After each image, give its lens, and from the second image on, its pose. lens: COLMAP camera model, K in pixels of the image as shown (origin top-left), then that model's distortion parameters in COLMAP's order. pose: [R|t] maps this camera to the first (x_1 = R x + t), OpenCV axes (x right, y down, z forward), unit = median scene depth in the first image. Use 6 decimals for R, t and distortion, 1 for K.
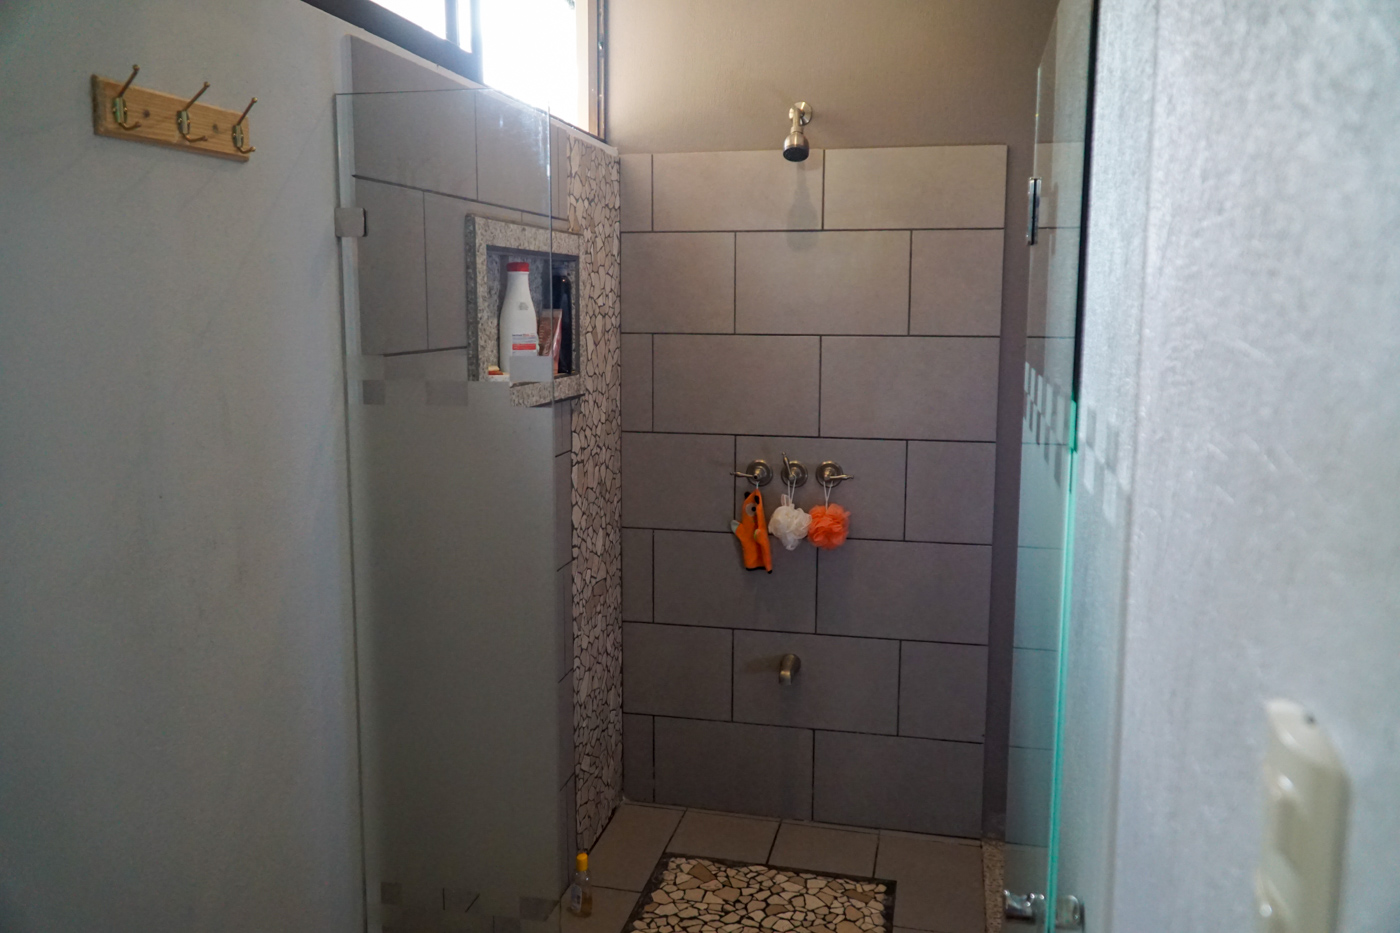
lens RADIAL K [[1126.4, 0, 699.1], [0, 1126.4, 464.4], [0, 0, 1]] dist [0.005768, -0.023446]
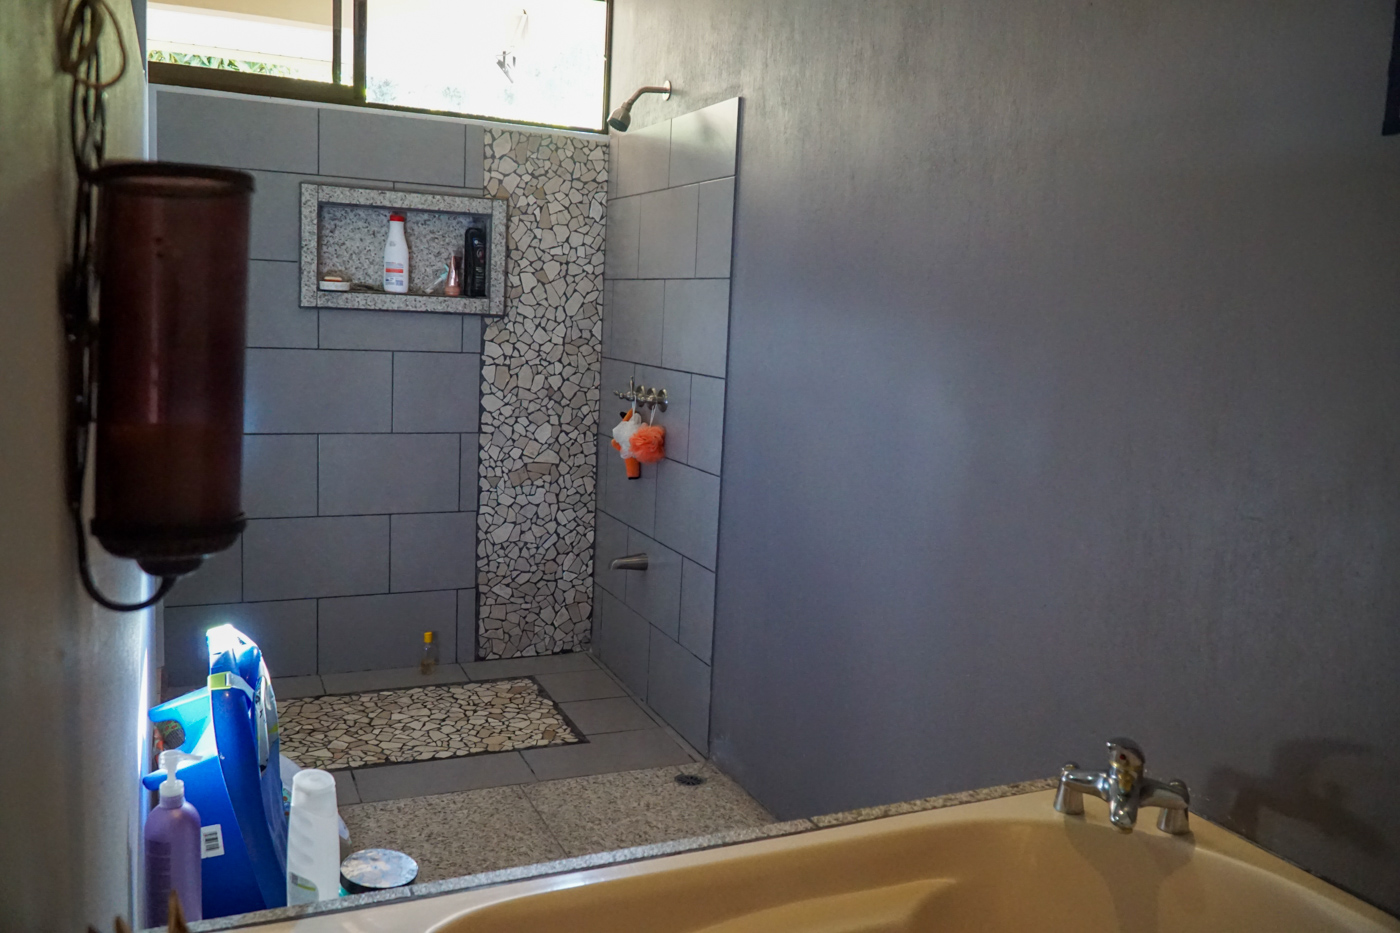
lens RADIAL K [[1126.4, 0, 697.5], [0, 1126.4, 465.4], [0, 0, 1]] dist [0.005768, -0.023446]
pose [[0.596812, 0.133745, -0.791156, 1.137365], [-0.158660, 0.986212, 0.047033, 0.015919], [0.786538, 0.097455, 0.609804, 0.356341]]
